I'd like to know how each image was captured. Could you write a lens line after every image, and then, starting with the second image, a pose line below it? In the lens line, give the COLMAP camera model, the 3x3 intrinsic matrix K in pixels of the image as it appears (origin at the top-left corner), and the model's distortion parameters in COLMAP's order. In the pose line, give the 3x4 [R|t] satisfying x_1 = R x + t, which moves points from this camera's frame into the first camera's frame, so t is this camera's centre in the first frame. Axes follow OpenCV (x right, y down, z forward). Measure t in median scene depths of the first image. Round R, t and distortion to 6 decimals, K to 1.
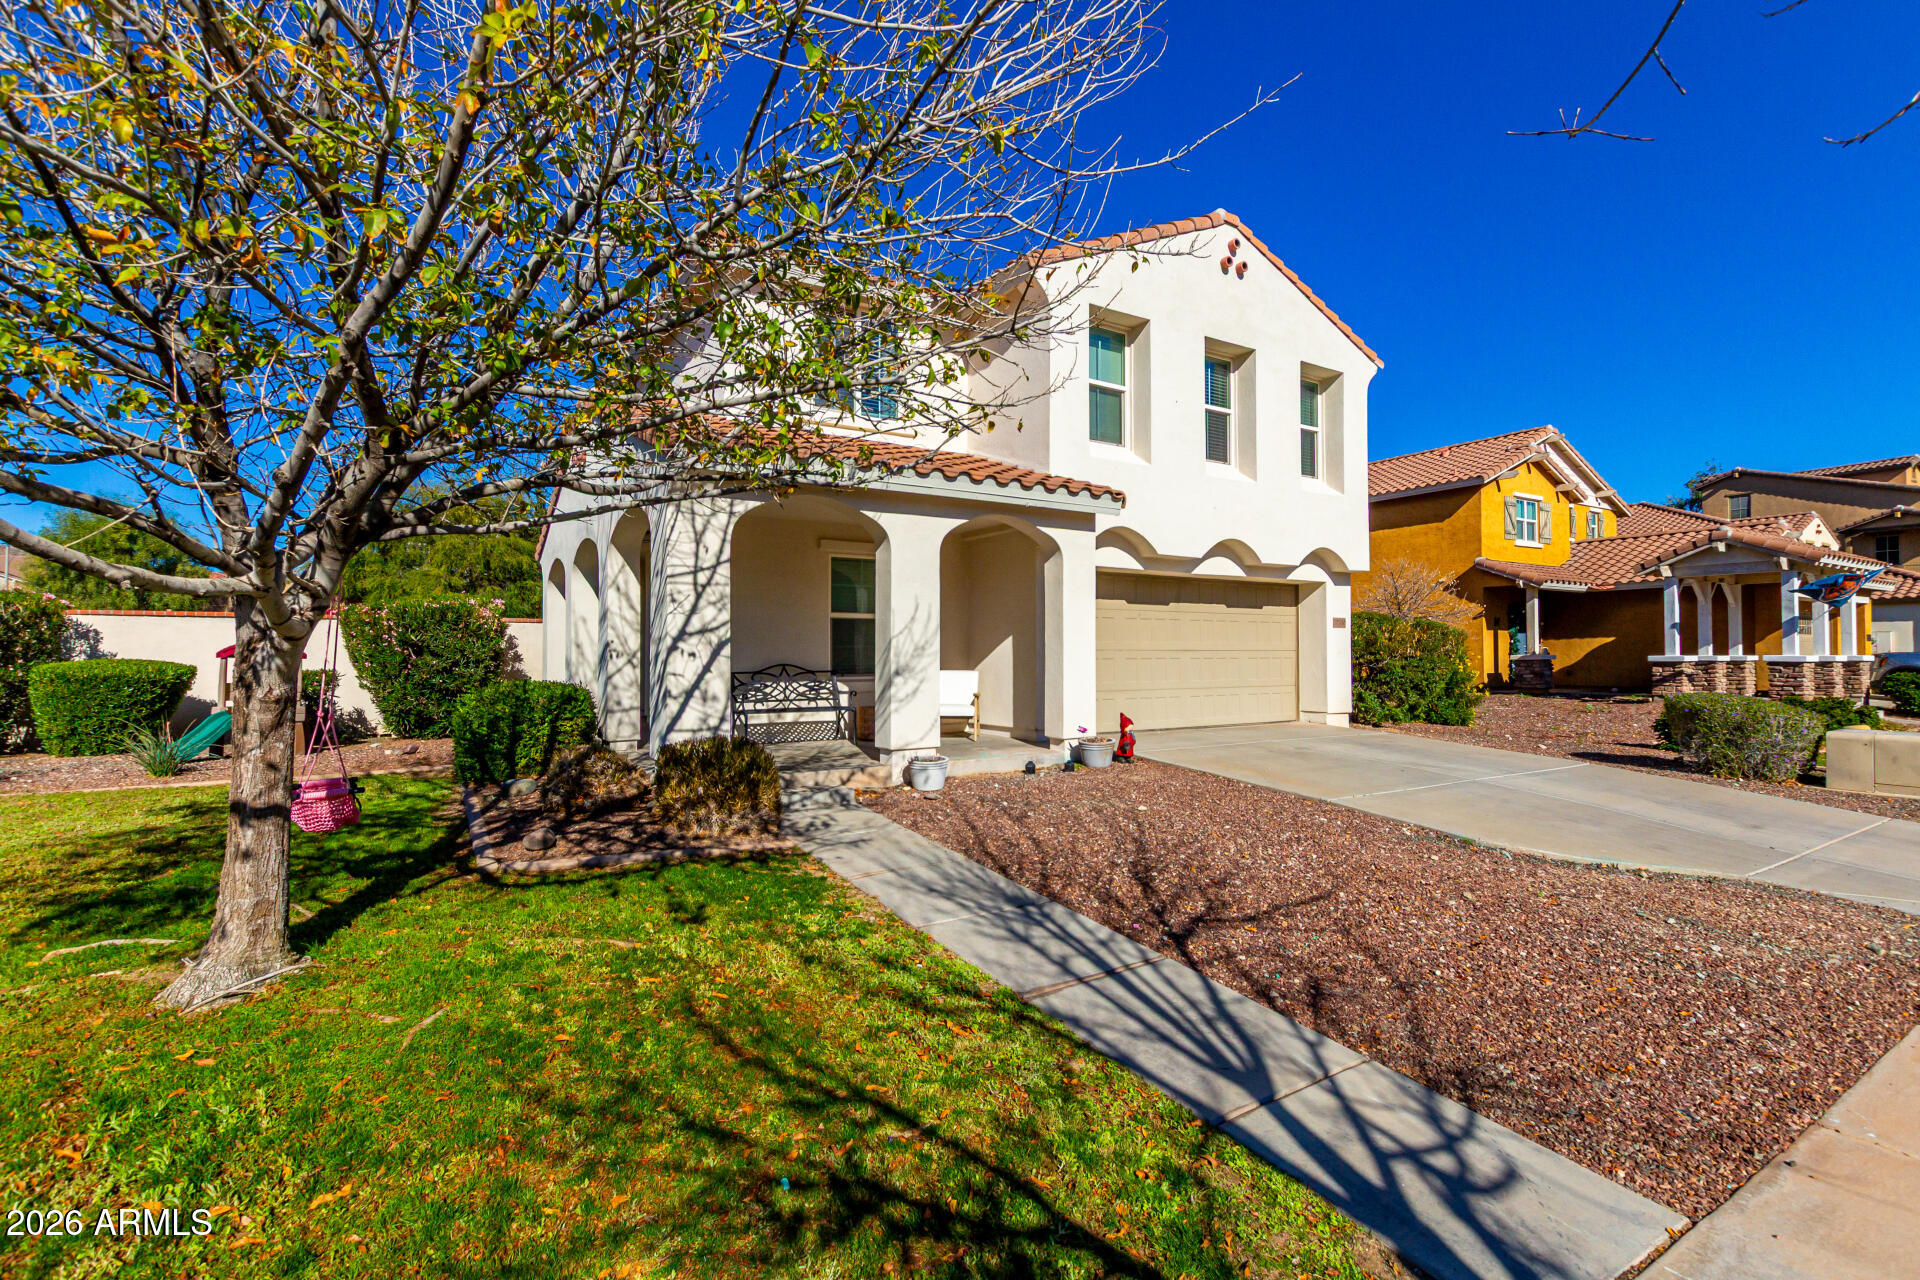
lens RADIAL K [[880.0, 0, 954.5], [0, 880.0, 643.1], [0, 0, 1]] dist [0.002280, -0.003127]
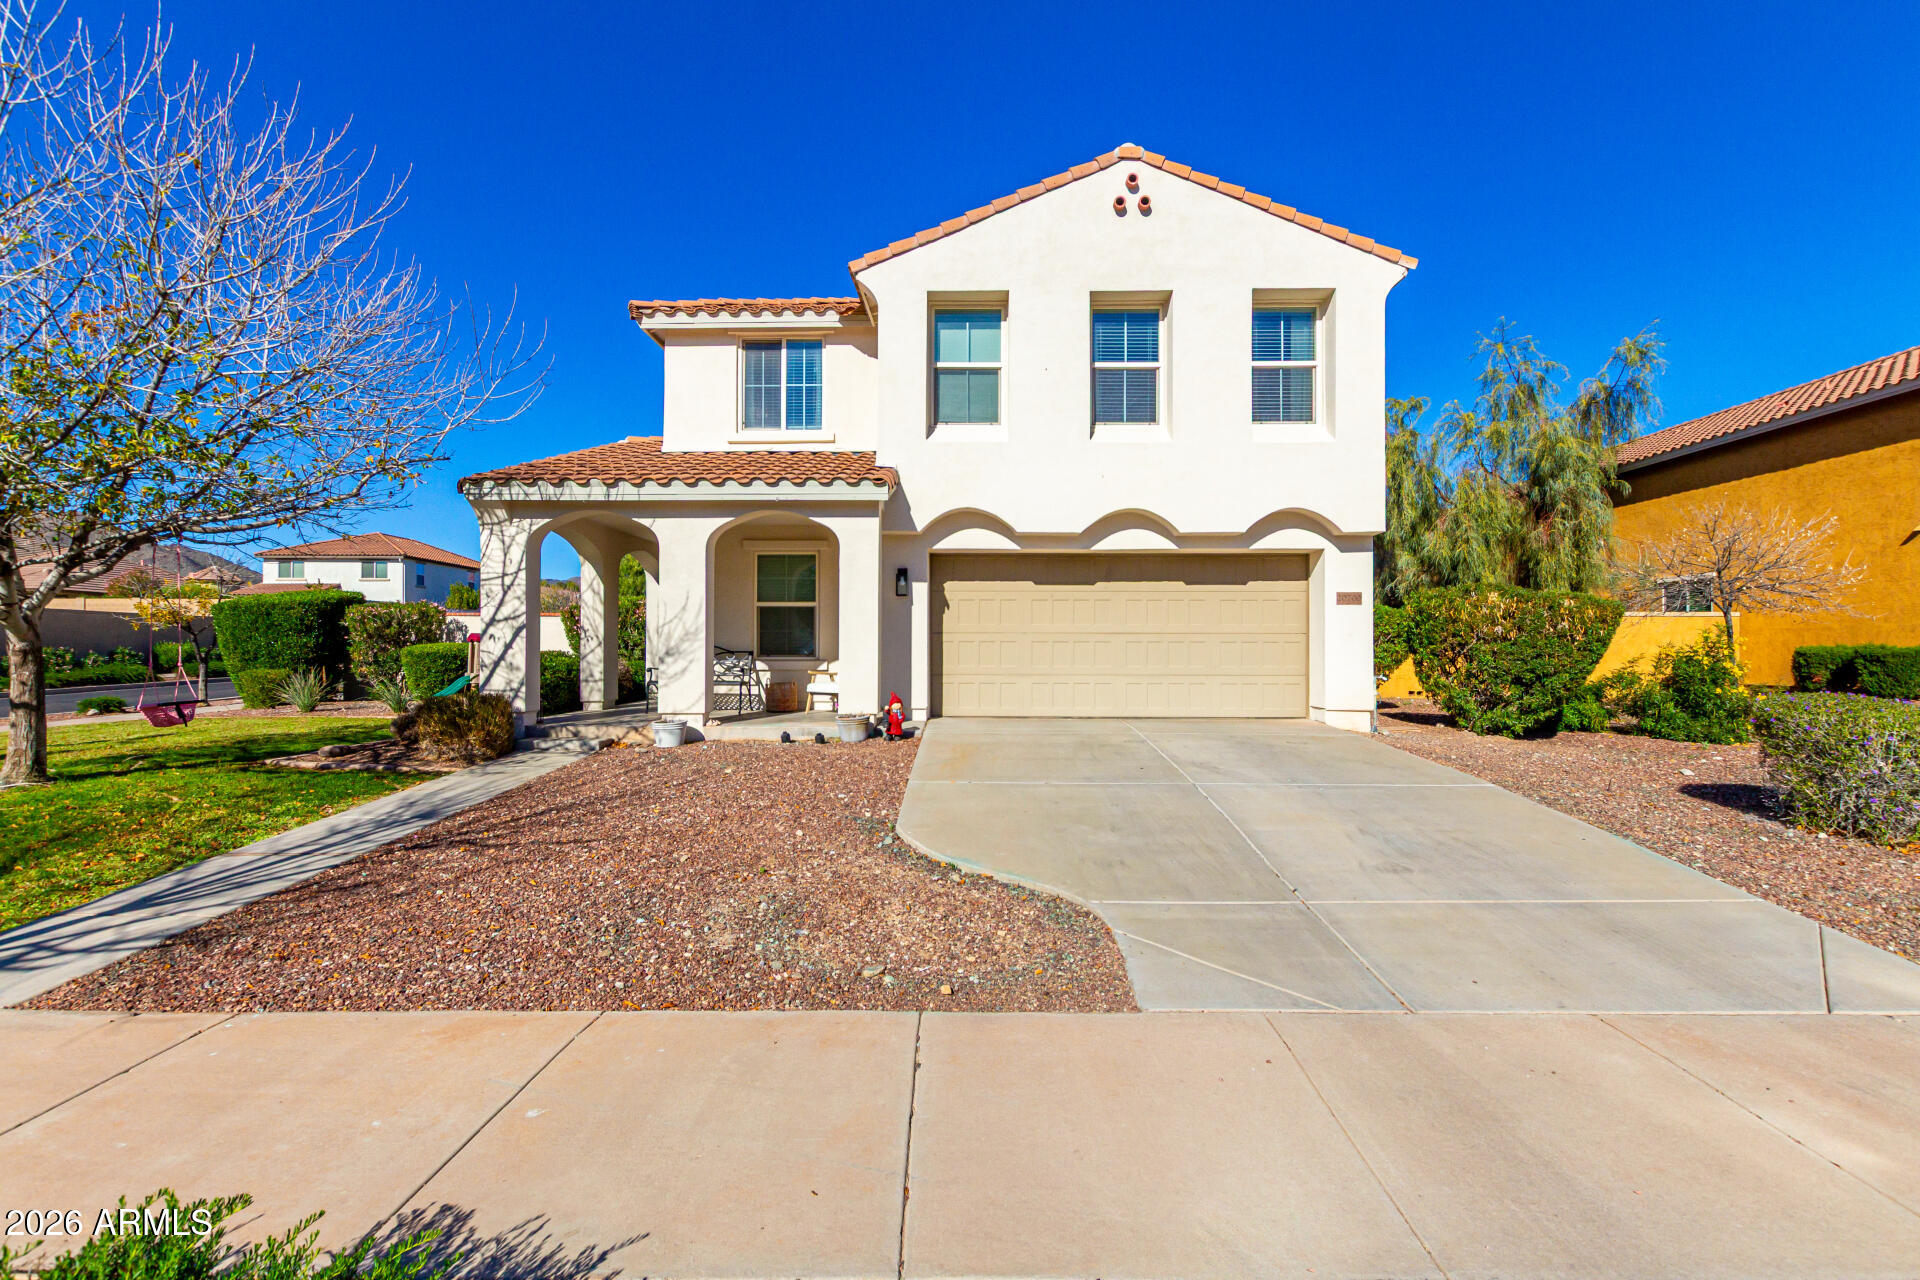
lens RADIAL K [[880.0, 0, 947.3], [0, 880.0, 640.4], [0, 0, 1]] dist [0.002280, -0.003127]
pose [[0.830786, -0.002423, -0.556587, 0.729562], [0.004949, 0.999983, 0.003035, 0.013742], [0.556570, -0.005276, 0.830784, 0.163164]]
